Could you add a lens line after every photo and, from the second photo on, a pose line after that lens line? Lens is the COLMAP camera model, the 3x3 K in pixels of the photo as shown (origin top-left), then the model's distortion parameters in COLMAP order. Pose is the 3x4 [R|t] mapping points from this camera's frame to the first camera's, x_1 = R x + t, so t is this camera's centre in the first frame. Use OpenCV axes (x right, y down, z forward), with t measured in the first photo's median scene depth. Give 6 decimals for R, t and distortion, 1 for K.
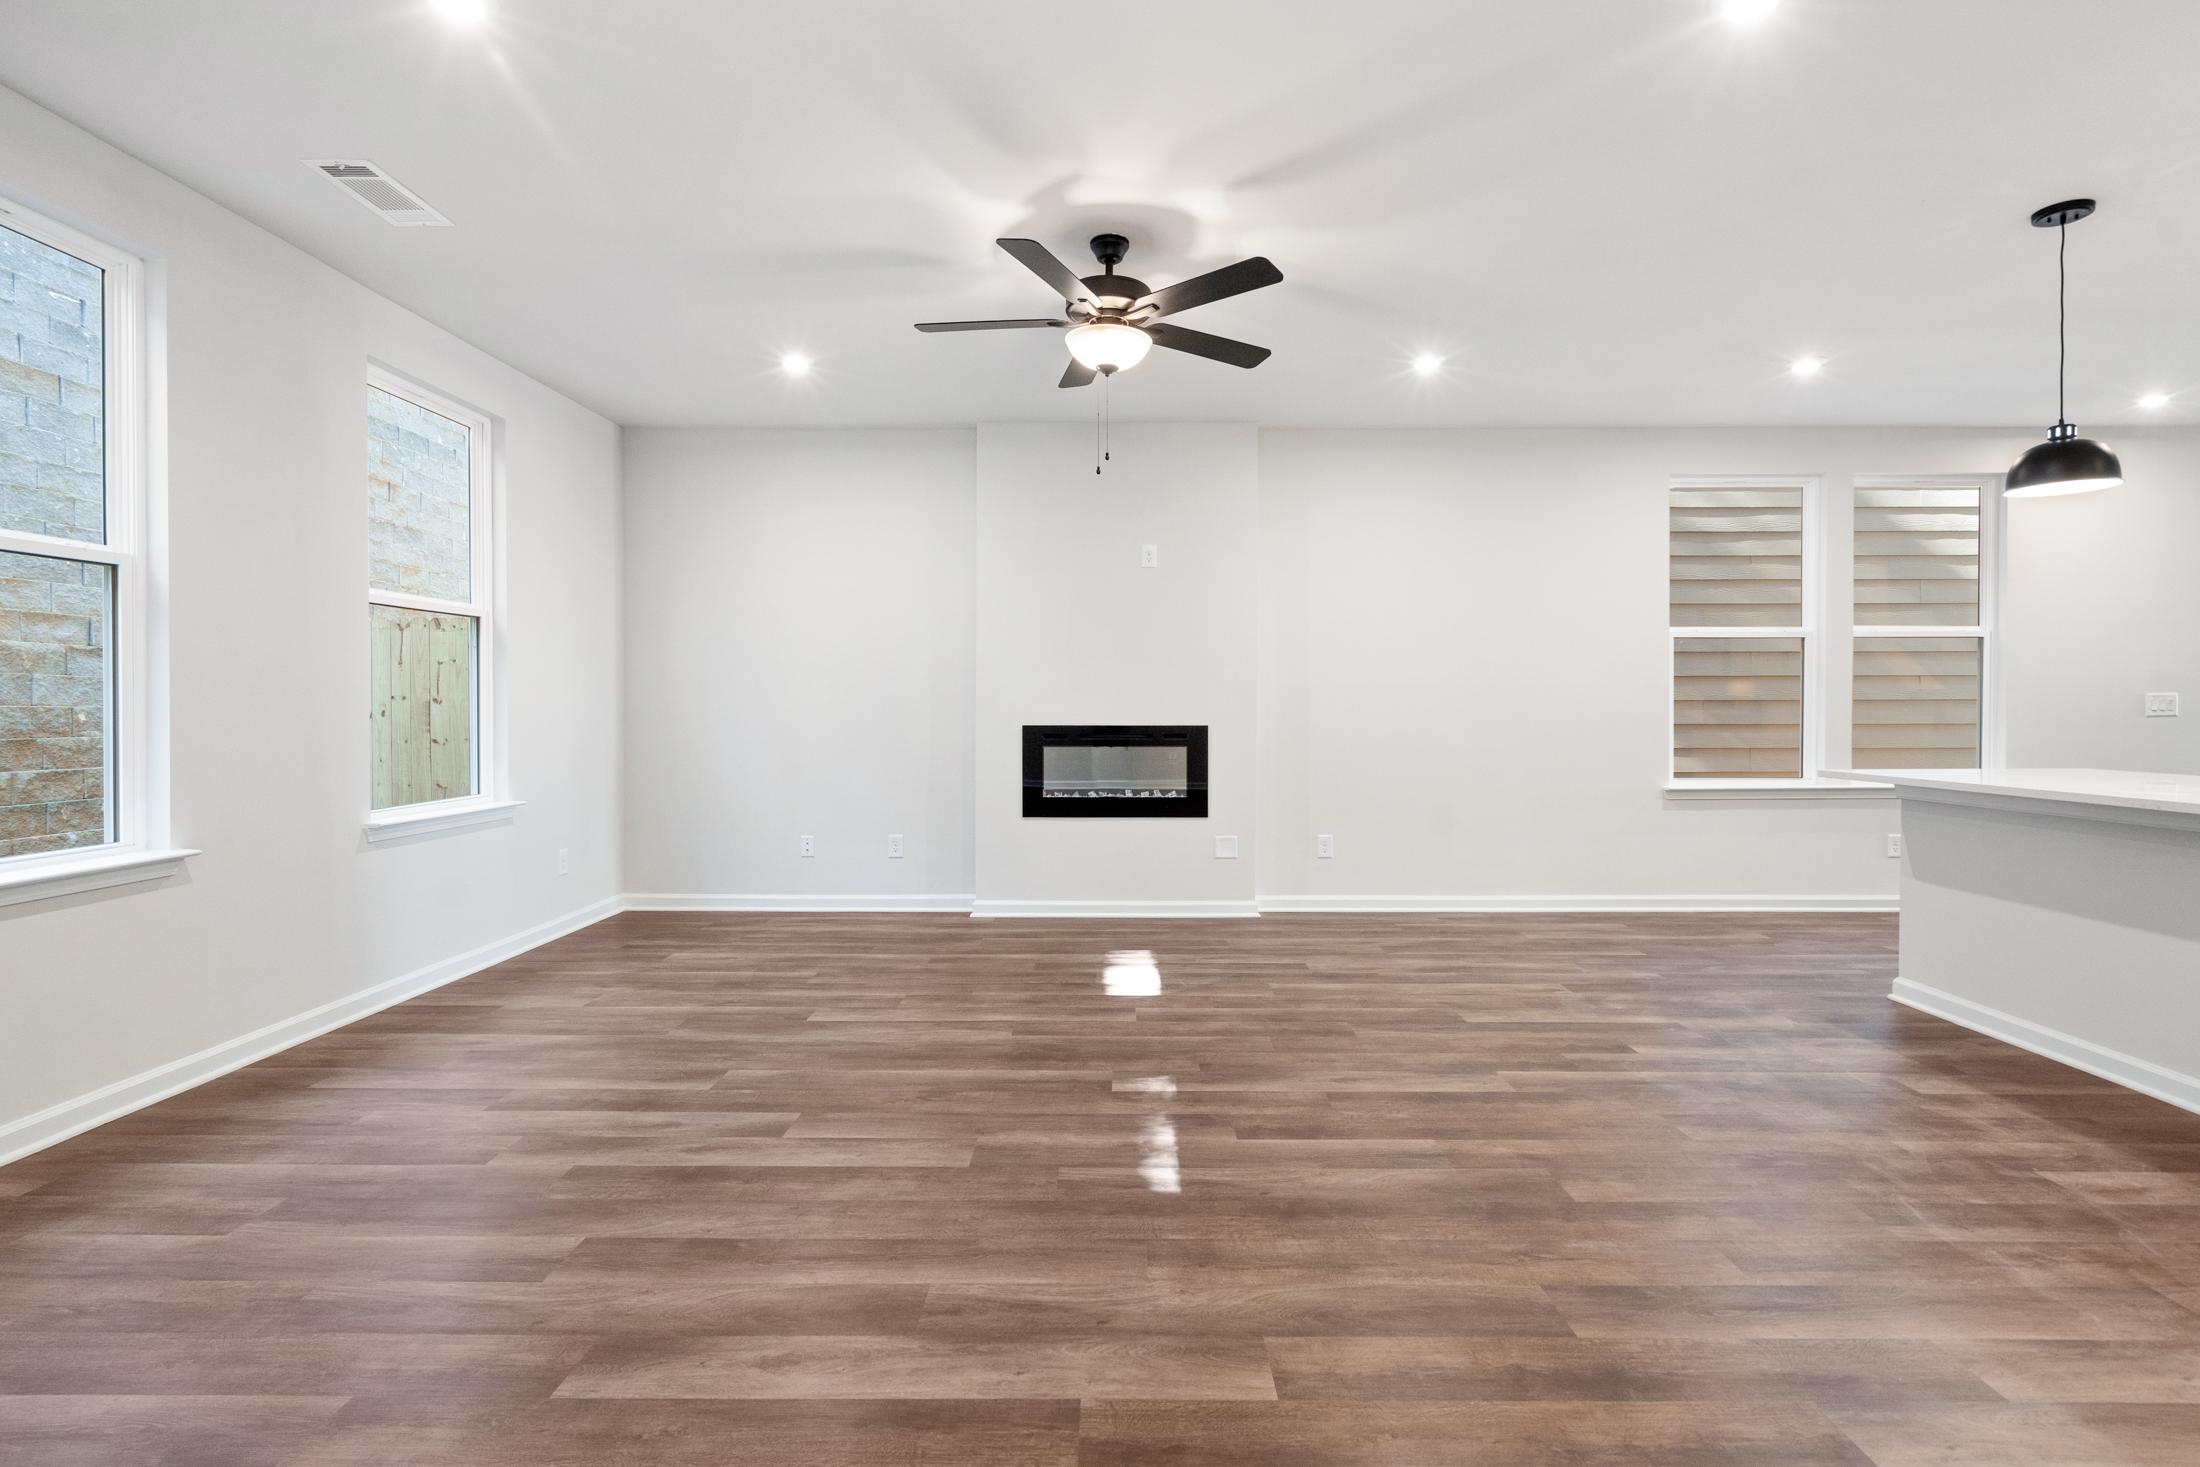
lens RADIAL K [[1020.6, 0, 1121.3], [0, 1020.6, 714.2], [0, 0, 1]] dist [-0.002472, -0.000980]
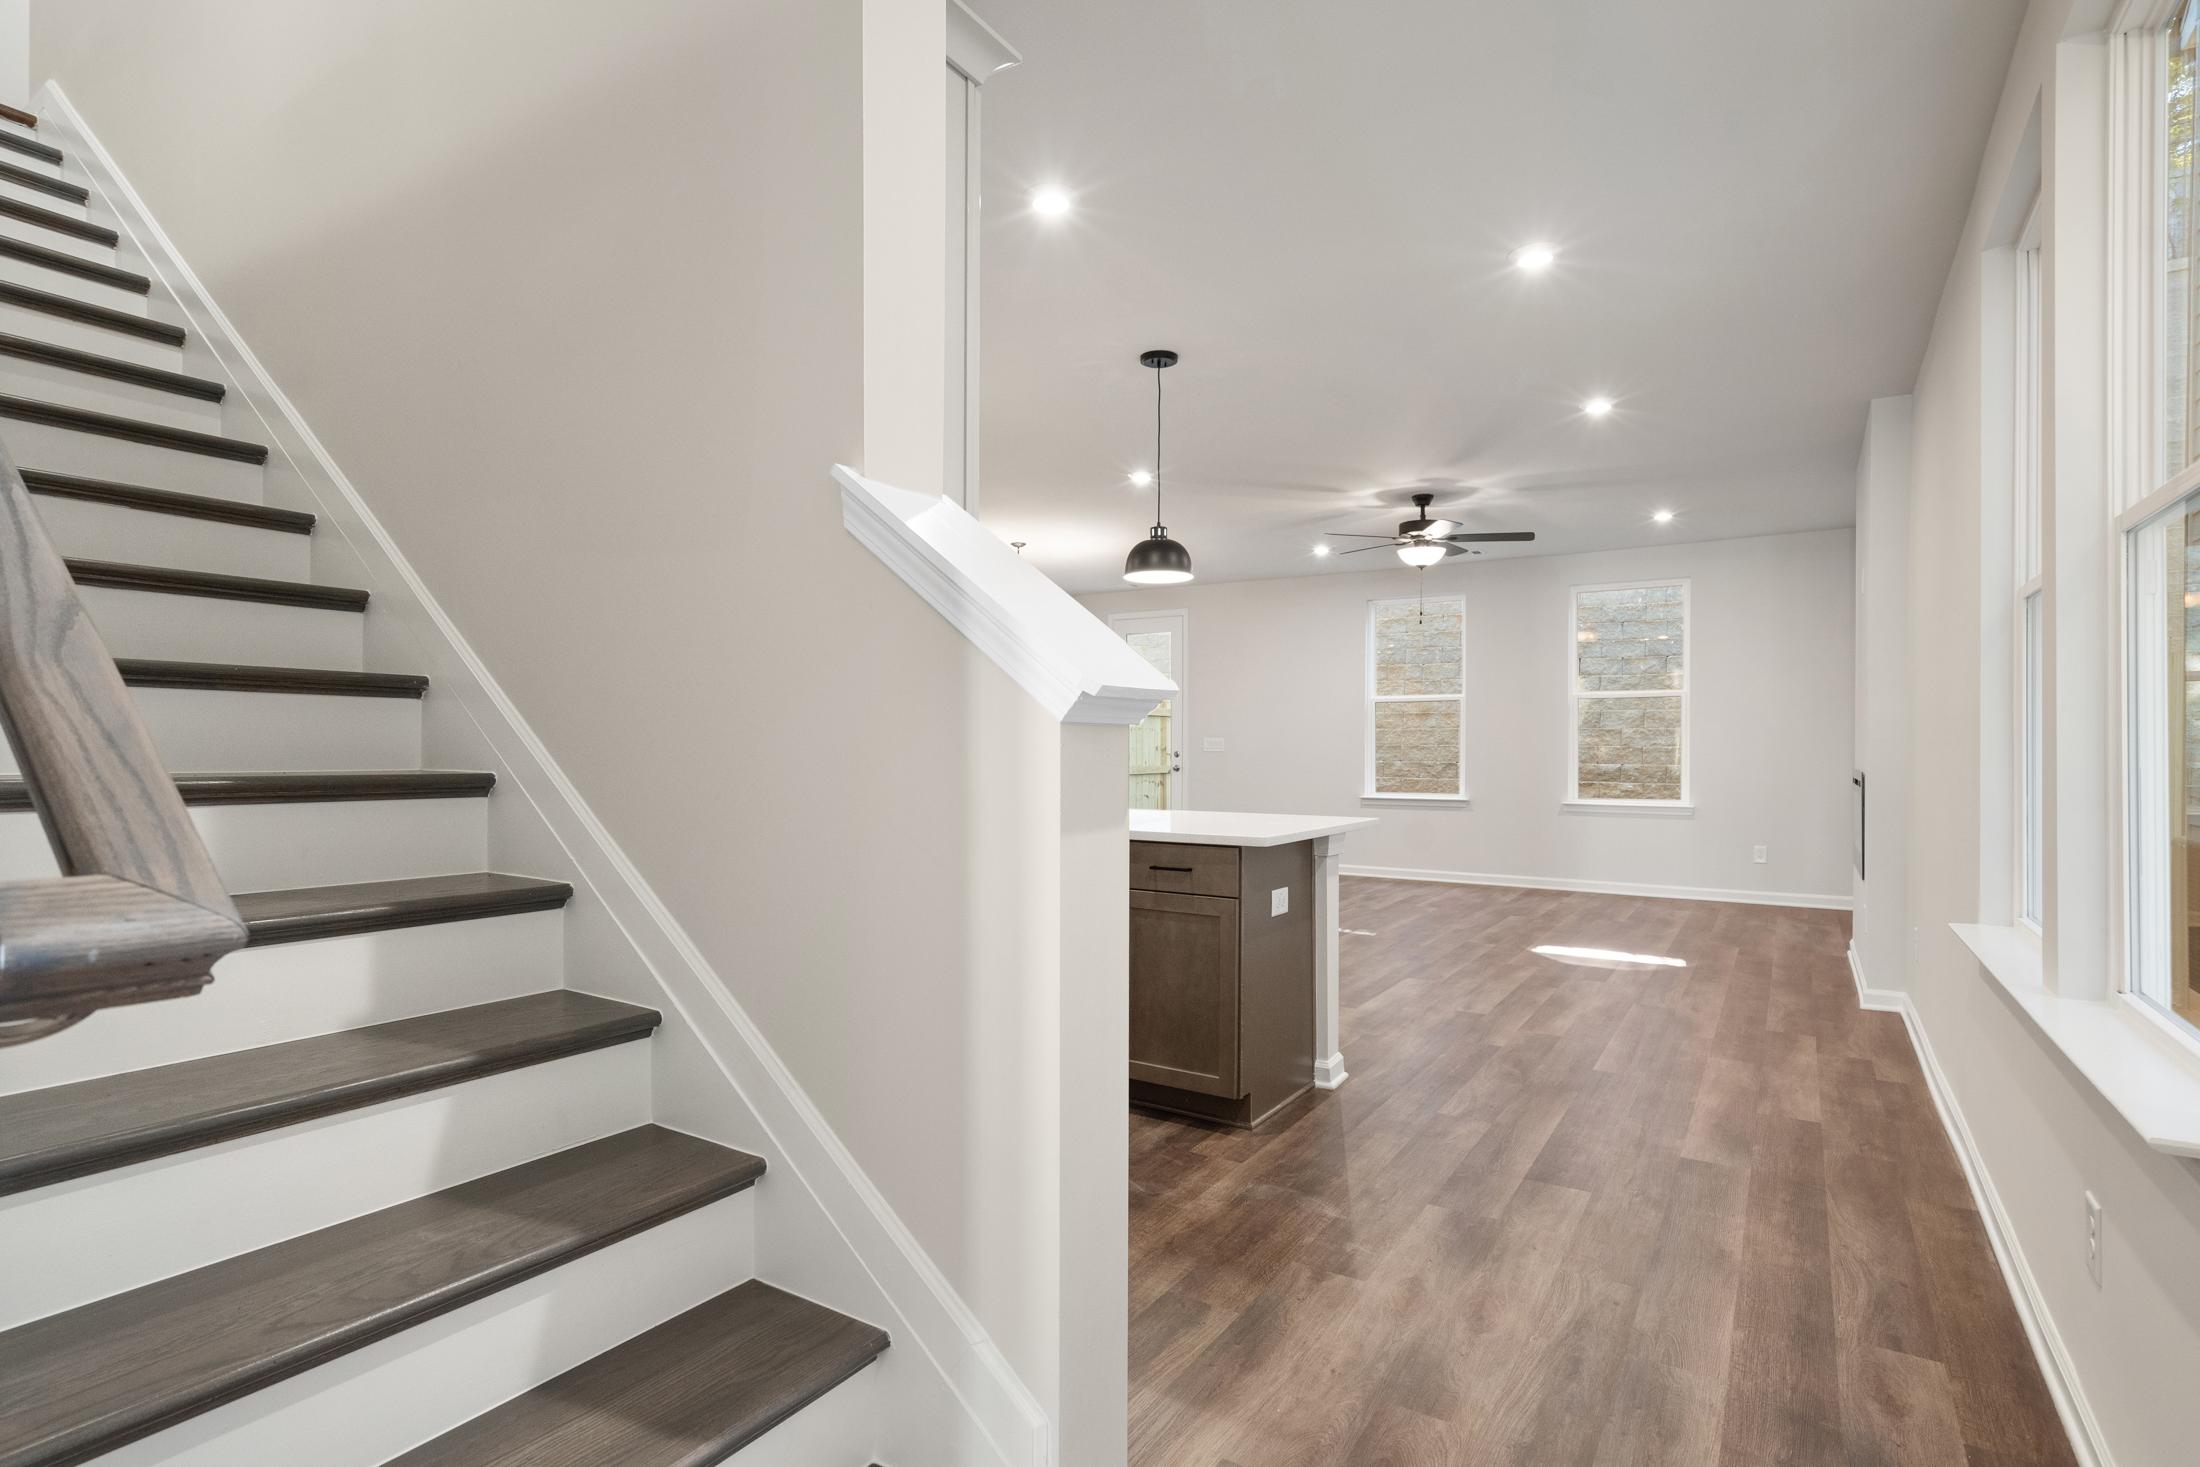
lens RADIAL K [[1104.7, 0, 1116.7], [0, 1104.7, 747.0], [0, 0, 1]] dist [-0.004157, 0.000794]
pose [[-0.516747, 0.001595, -0.856136, 1.968616], [-0.008615, 0.999938, 0.007062, -0.020303], [0.856095, 0.011026, -0.516702, 1.541296]]
